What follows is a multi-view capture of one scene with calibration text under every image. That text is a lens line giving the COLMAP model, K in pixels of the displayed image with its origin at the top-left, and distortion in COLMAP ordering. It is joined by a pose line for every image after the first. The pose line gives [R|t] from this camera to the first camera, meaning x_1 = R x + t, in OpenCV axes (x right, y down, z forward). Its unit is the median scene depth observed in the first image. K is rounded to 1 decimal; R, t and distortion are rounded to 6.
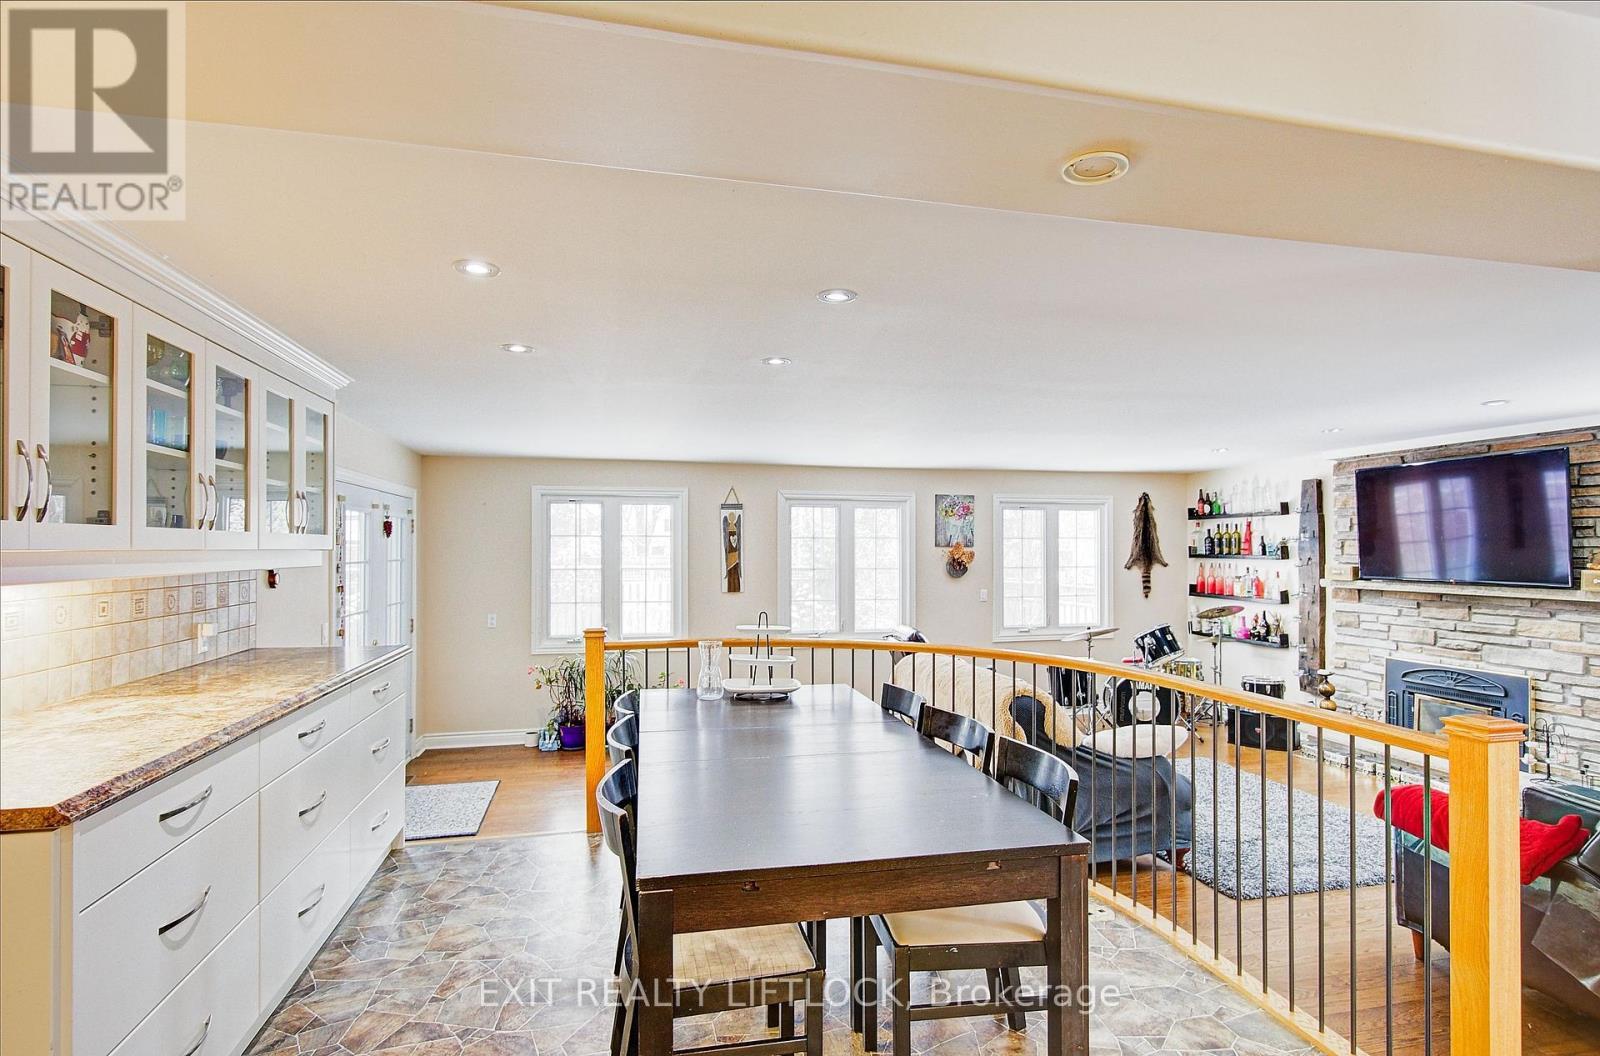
lens RADIAL K [[838.7, 0, 801.5], [0, 838.7, 537.0], [0, 0, 1]] dist [-0.001492, 0.000555]
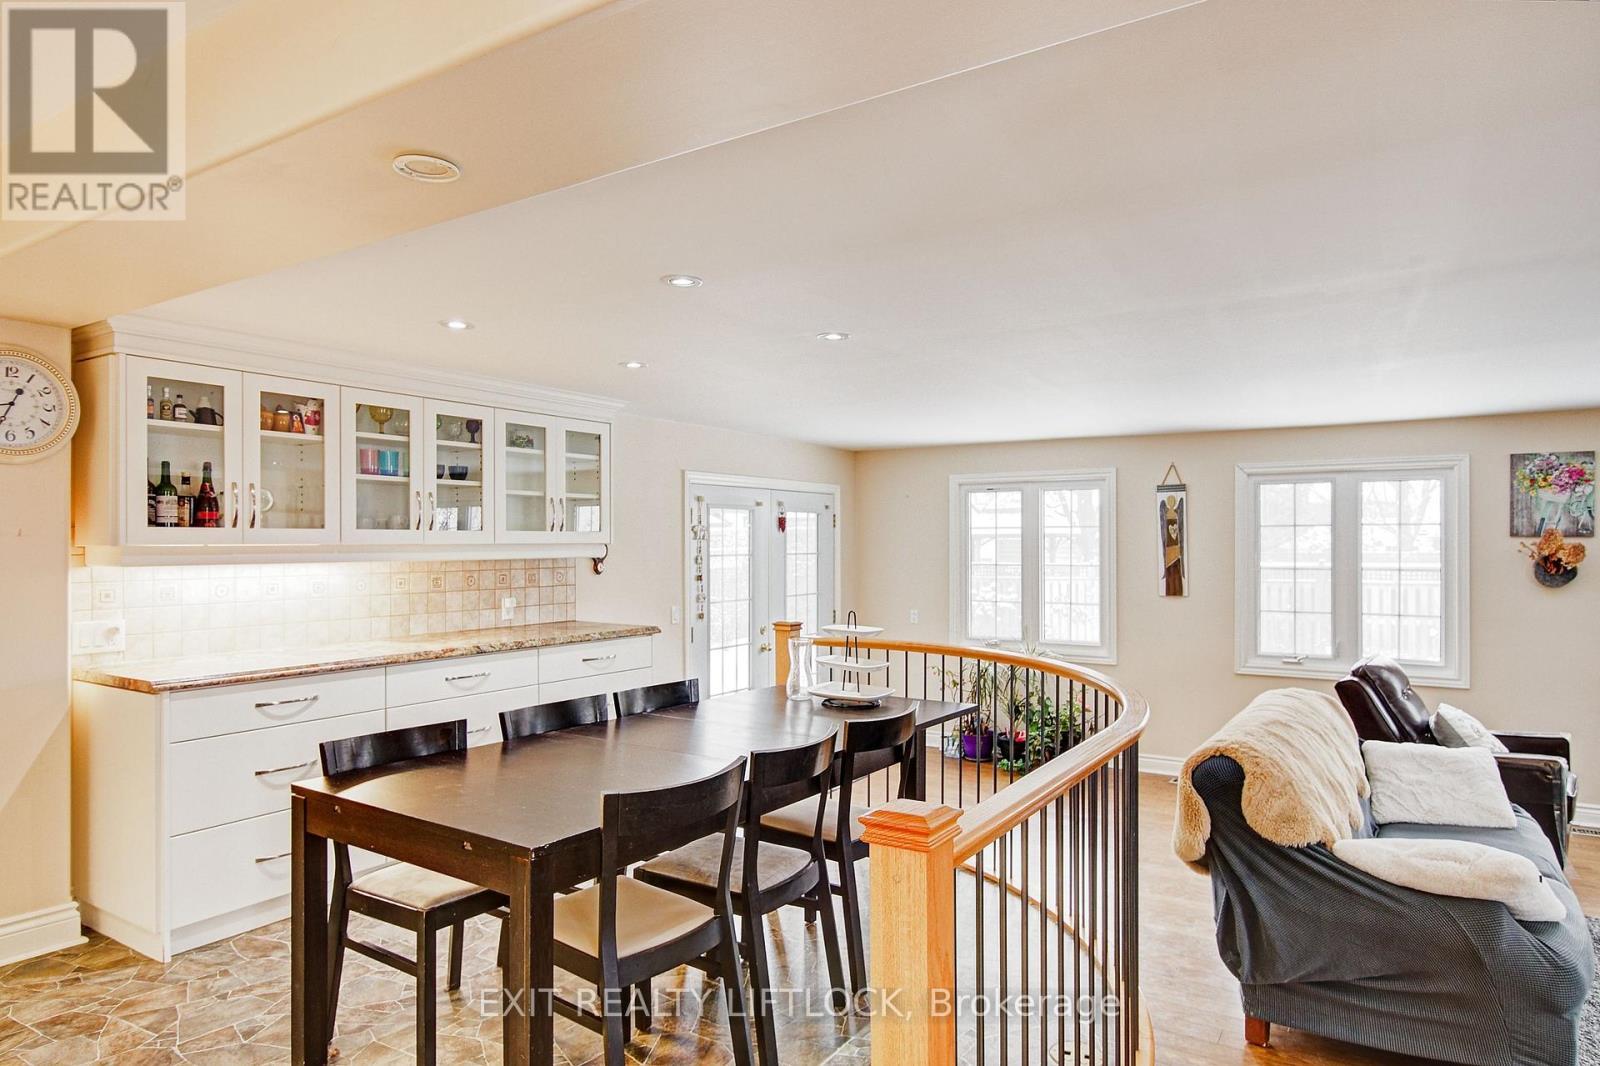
lens RADIAL K [[965.6, 0, 801.4], [0, 965.6, 537.5], [0, 0, 1]] dist [0.006875, 0.000885]
pose [[0.697838, -0.005193, -0.716237, 0.336152], [0.012905, 0.999903, 0.005324, 0.001201], [0.716139, -0.012958, 0.697837, 0.110876]]
